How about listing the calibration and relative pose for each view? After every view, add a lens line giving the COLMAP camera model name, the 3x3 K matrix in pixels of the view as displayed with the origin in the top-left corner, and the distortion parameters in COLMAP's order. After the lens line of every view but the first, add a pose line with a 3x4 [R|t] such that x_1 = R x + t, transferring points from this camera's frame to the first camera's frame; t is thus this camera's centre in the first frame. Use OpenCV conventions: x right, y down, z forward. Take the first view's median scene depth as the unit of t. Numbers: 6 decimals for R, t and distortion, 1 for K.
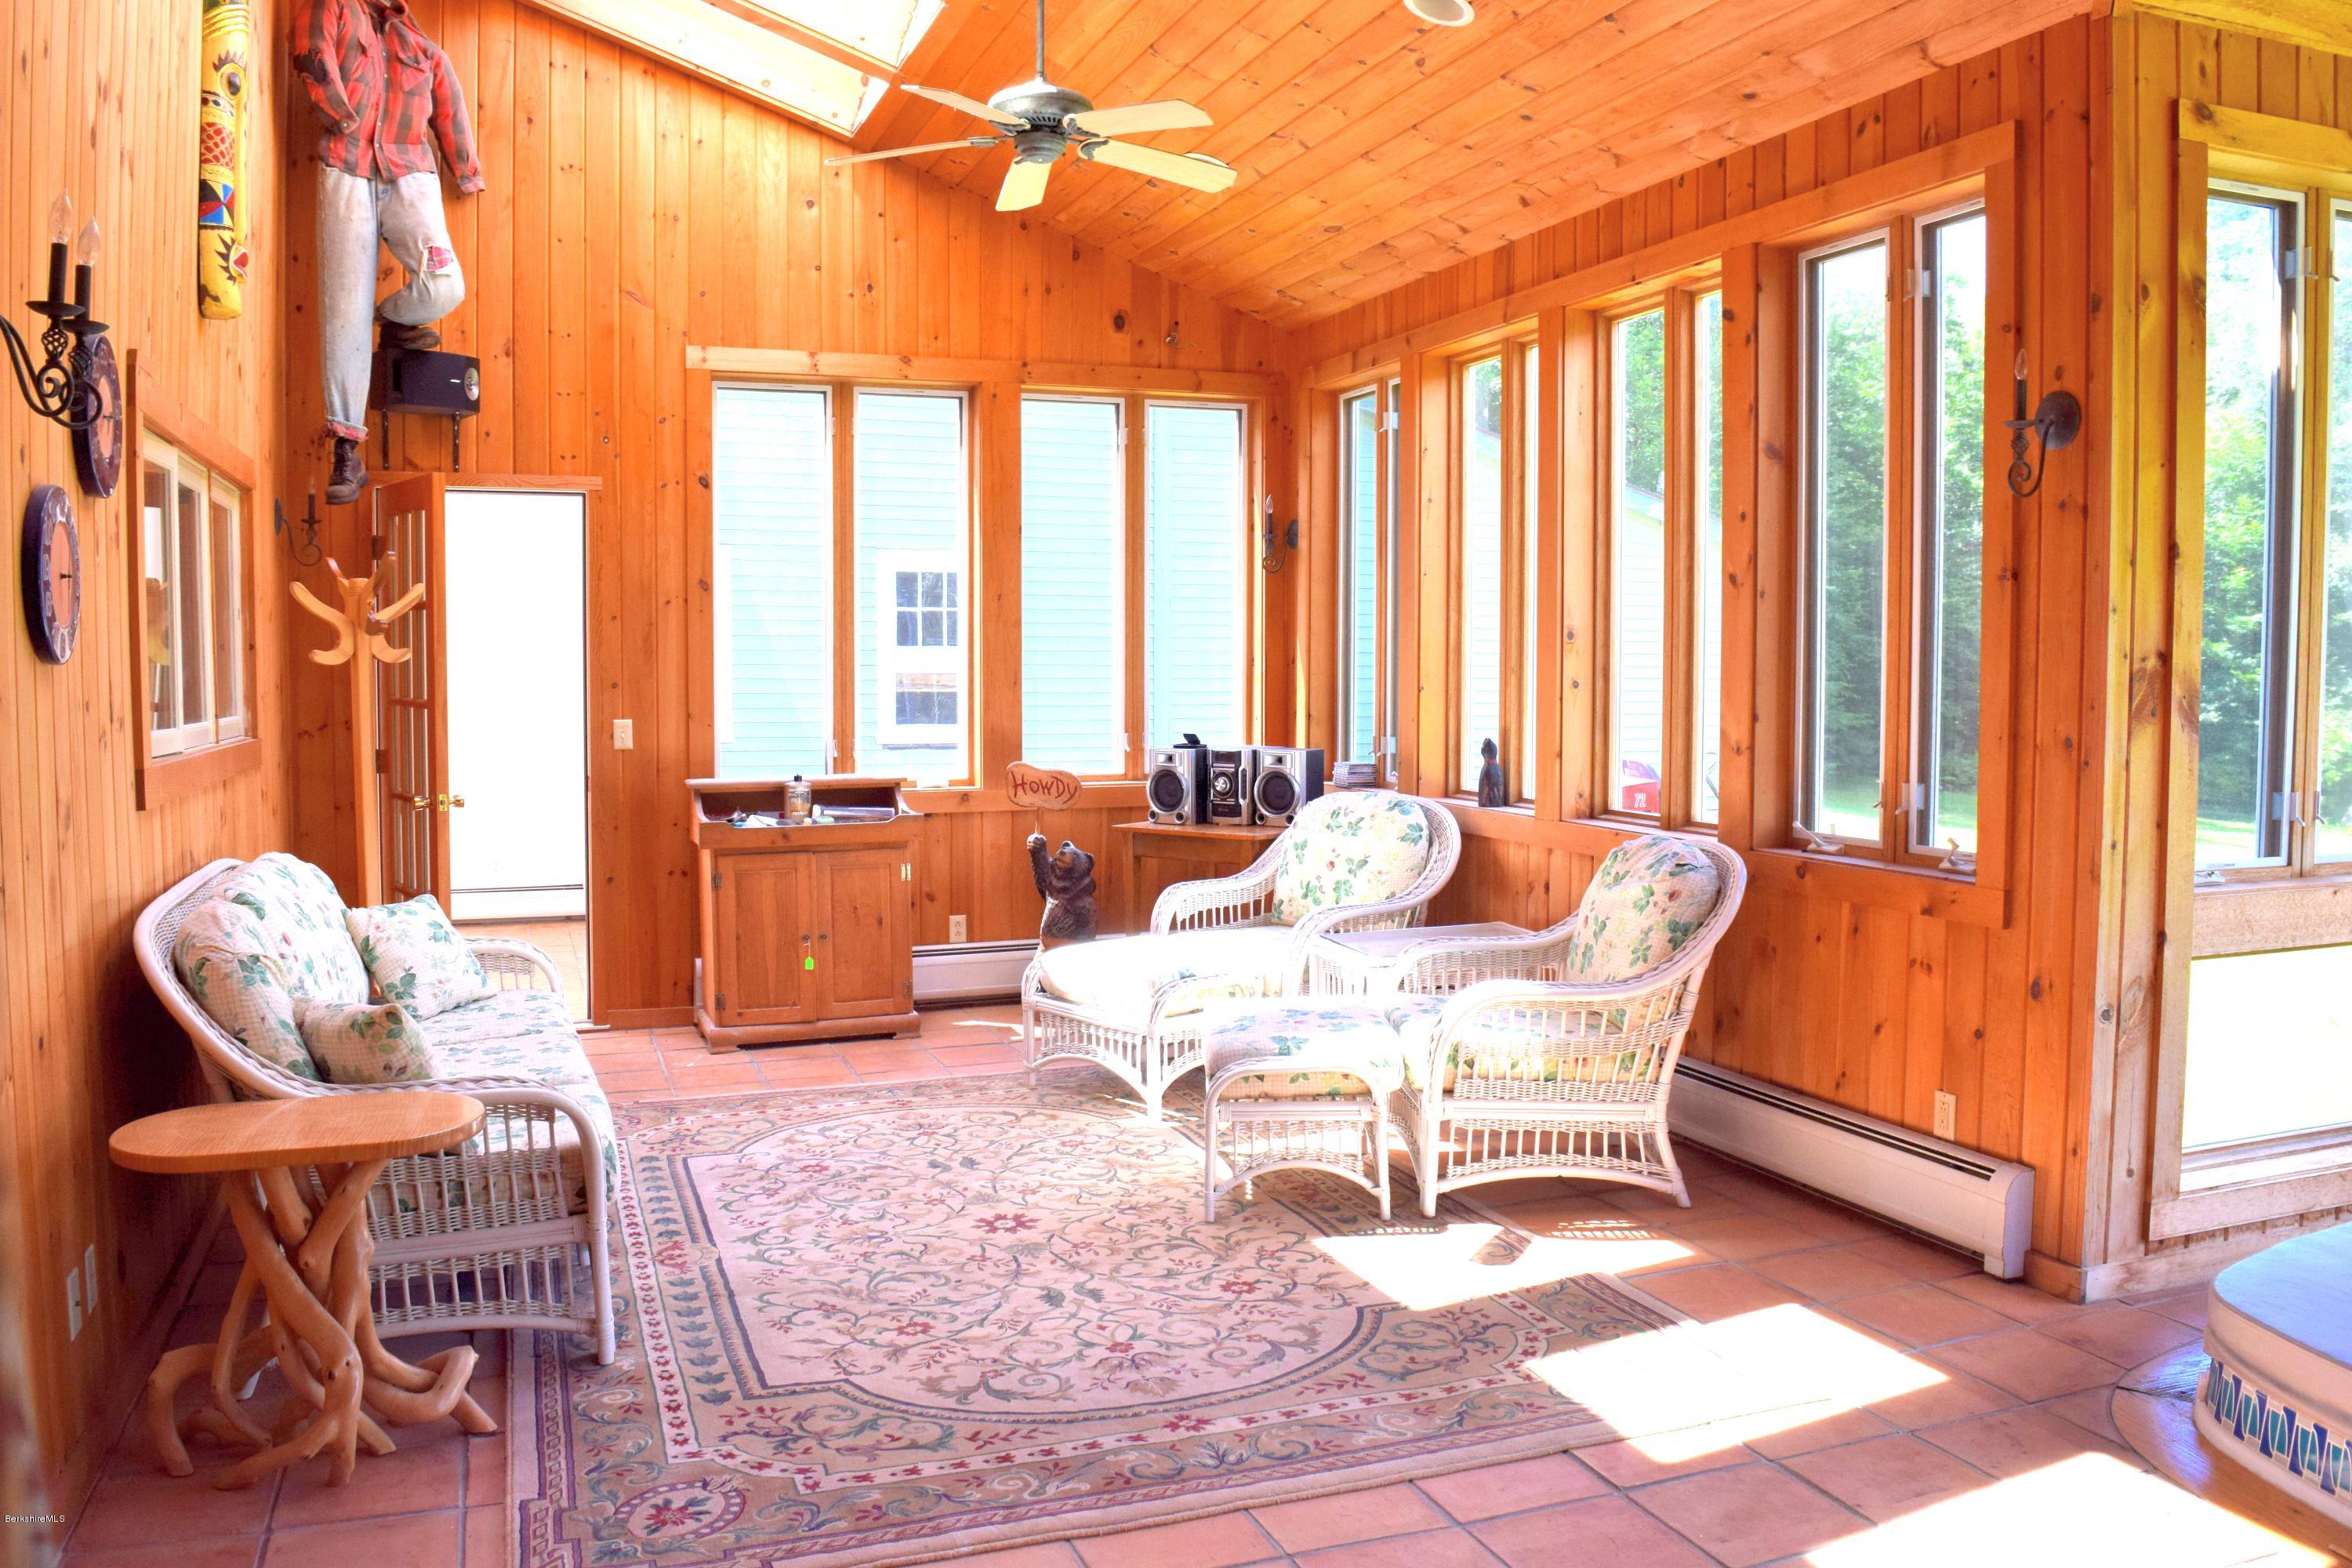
lens RADIAL K [[1858.3, 0, 1168.2], [0, 1858.3, 782.2], [0, 0, 1]] dist [-0.096143, 0.022174]
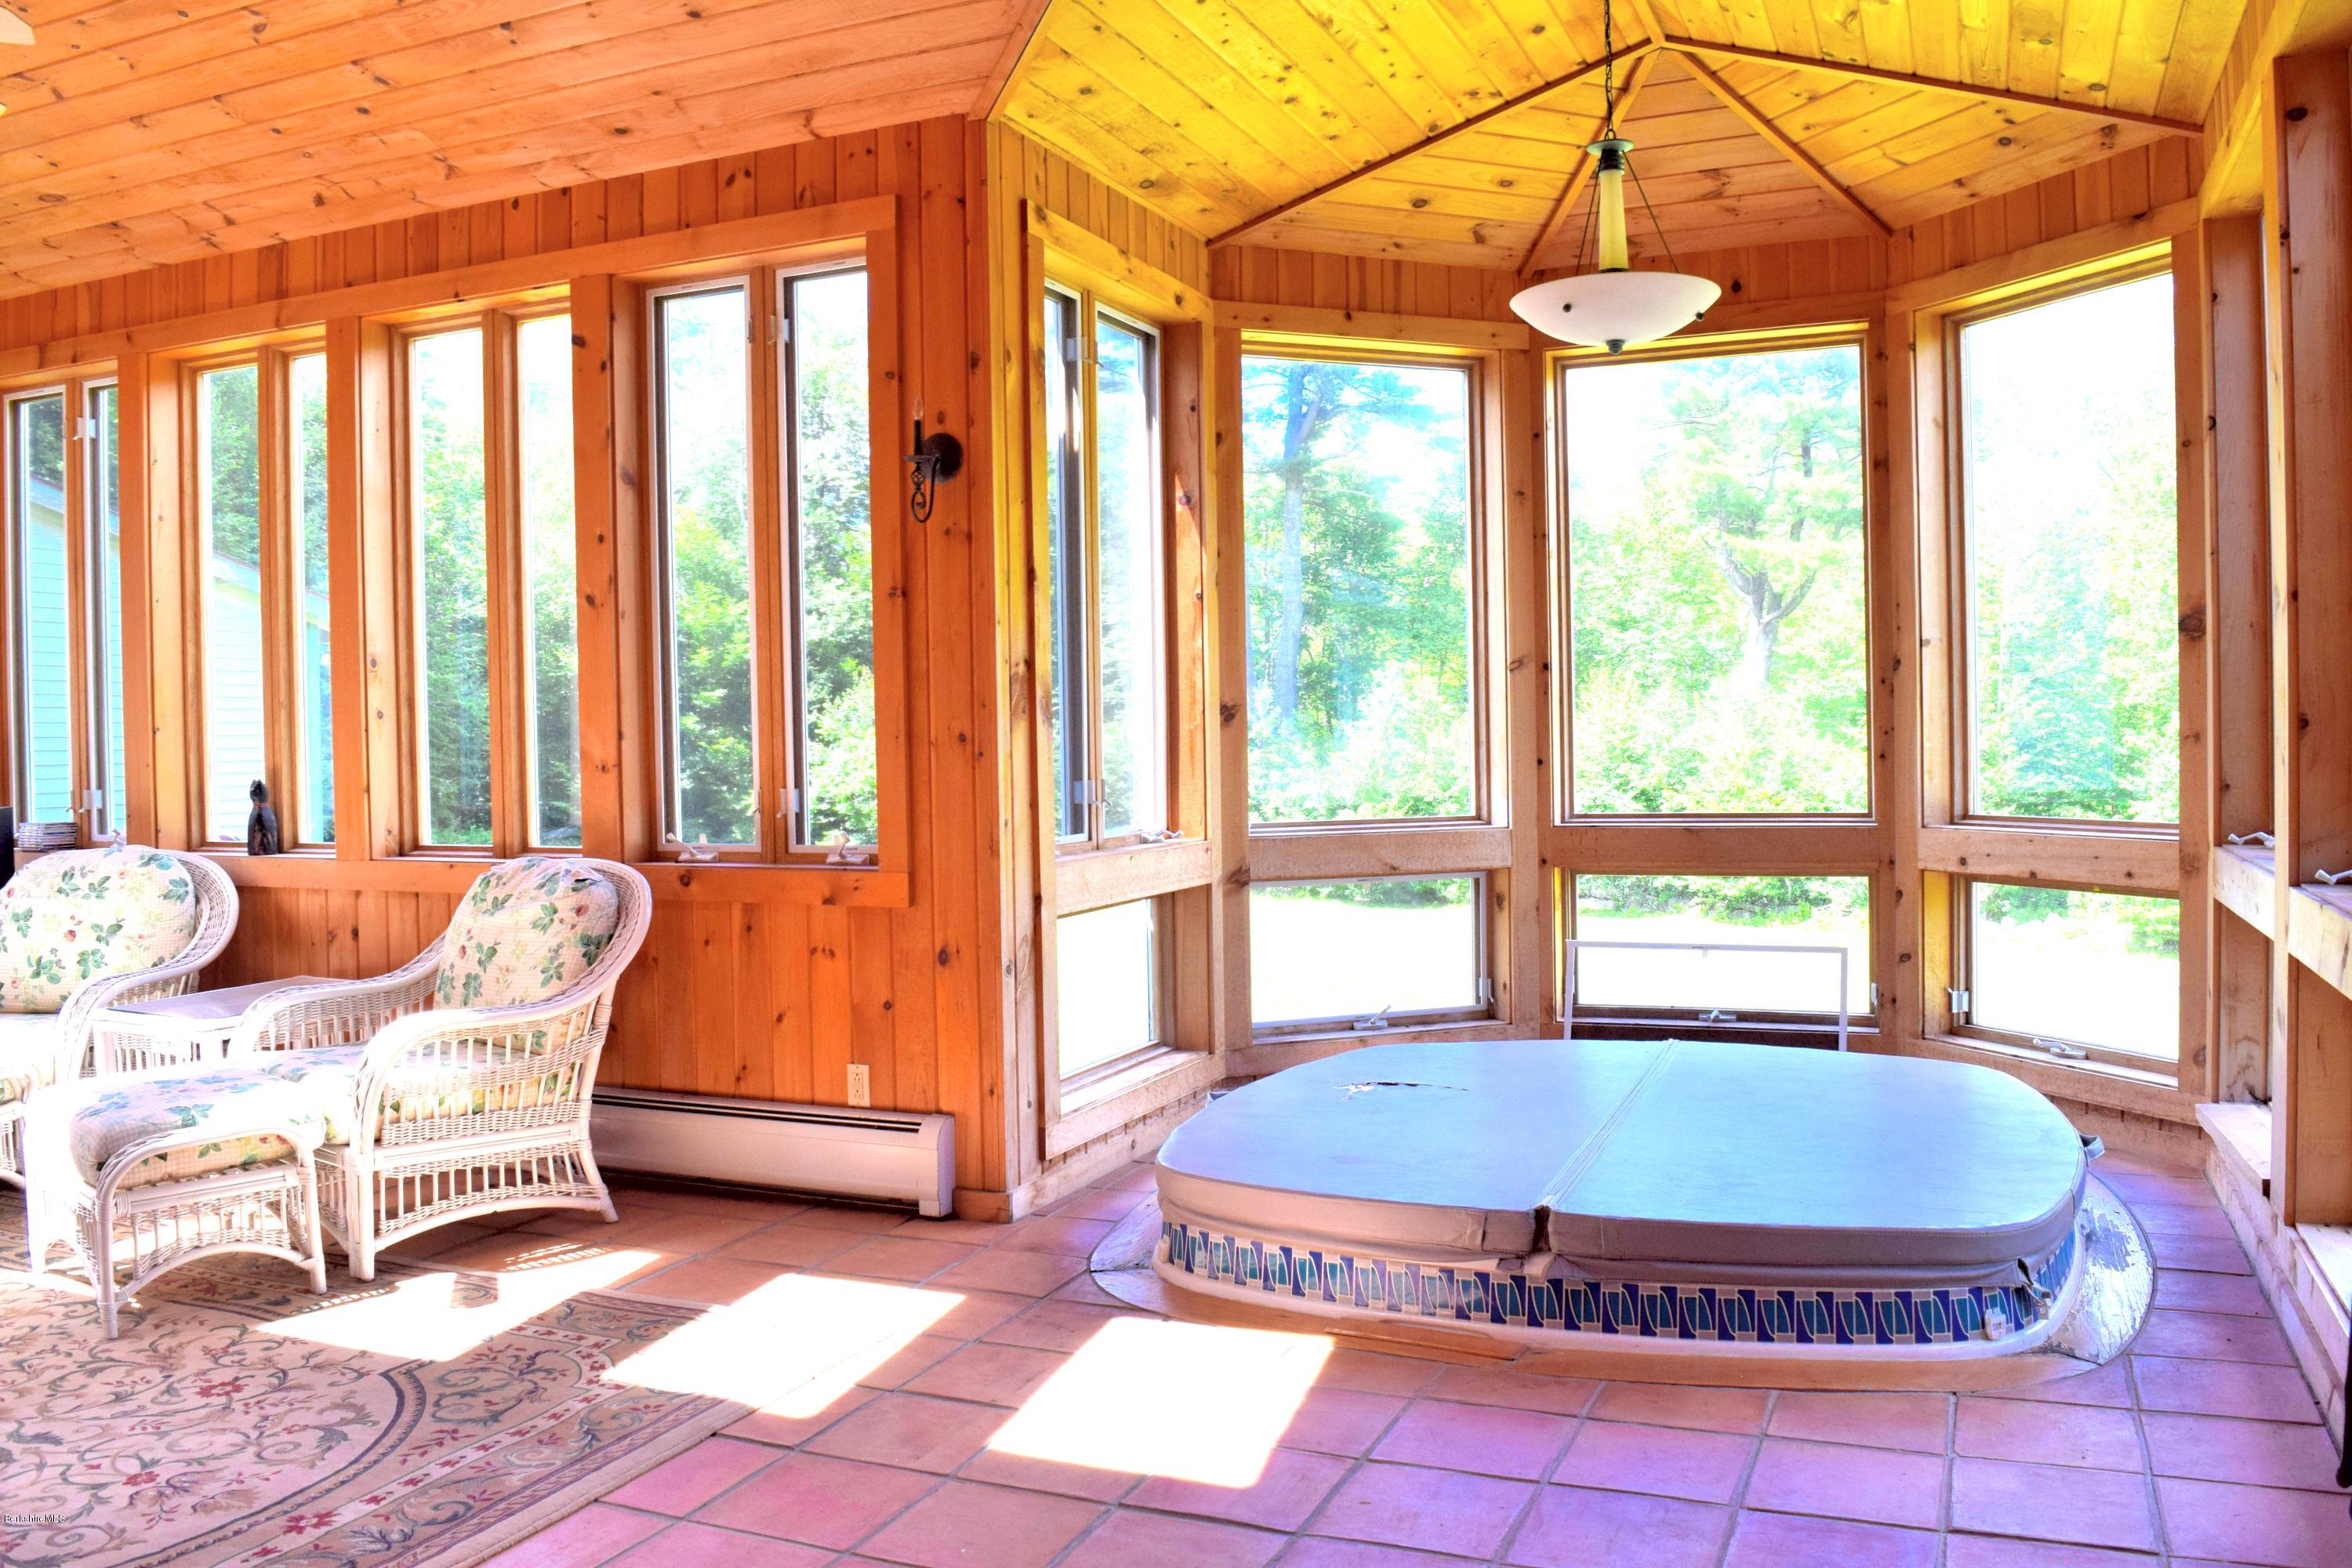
lens RADIAL K [[1858.3, 0, 1209.7], [0, 1858.3, 781.8], [0, 0, 1]] dist [-0.096143, 0.022174]
pose [[0.683676, -0.029804, 0.729177, -0.238071], [0.062961, 0.997849, -0.018247, 0.034926], [-0.727065, 0.058385, 0.684082, 0.077022]]
